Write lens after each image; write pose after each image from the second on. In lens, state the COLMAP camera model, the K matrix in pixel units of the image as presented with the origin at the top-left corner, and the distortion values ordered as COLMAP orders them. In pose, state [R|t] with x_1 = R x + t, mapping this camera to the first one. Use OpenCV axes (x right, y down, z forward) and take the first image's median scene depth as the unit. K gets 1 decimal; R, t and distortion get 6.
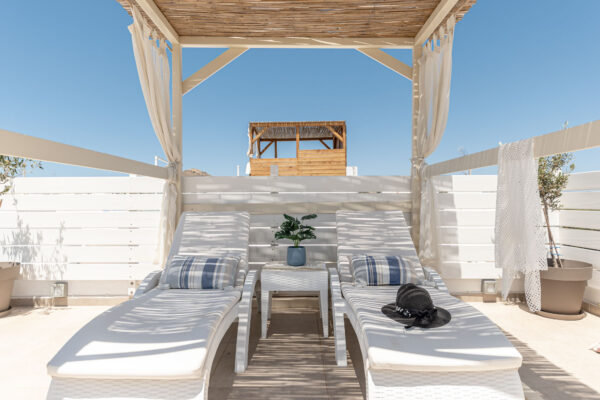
lens RADIAL K [[384.2, 0, 287.5], [0, 384.2, 203.2], [0, 0, 1]] dist [-0.001472, -0.000661]
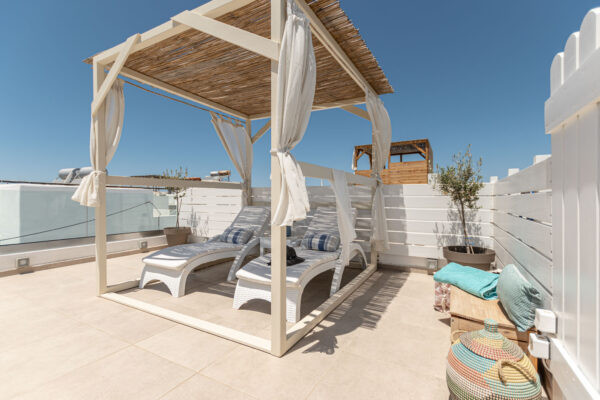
lens RADIAL K [[277.4, 0, 297.3], [0, 277.4, 202.0], [0, 0, 1]] dist [-0.004077, 0.000048]
pose [[0.881475, 0.011575, -0.472089, 0.596088], [-0.008241, 0.999924, 0.009130, -0.013084], [0.472159, -0.004158, 0.881503, -0.120017]]
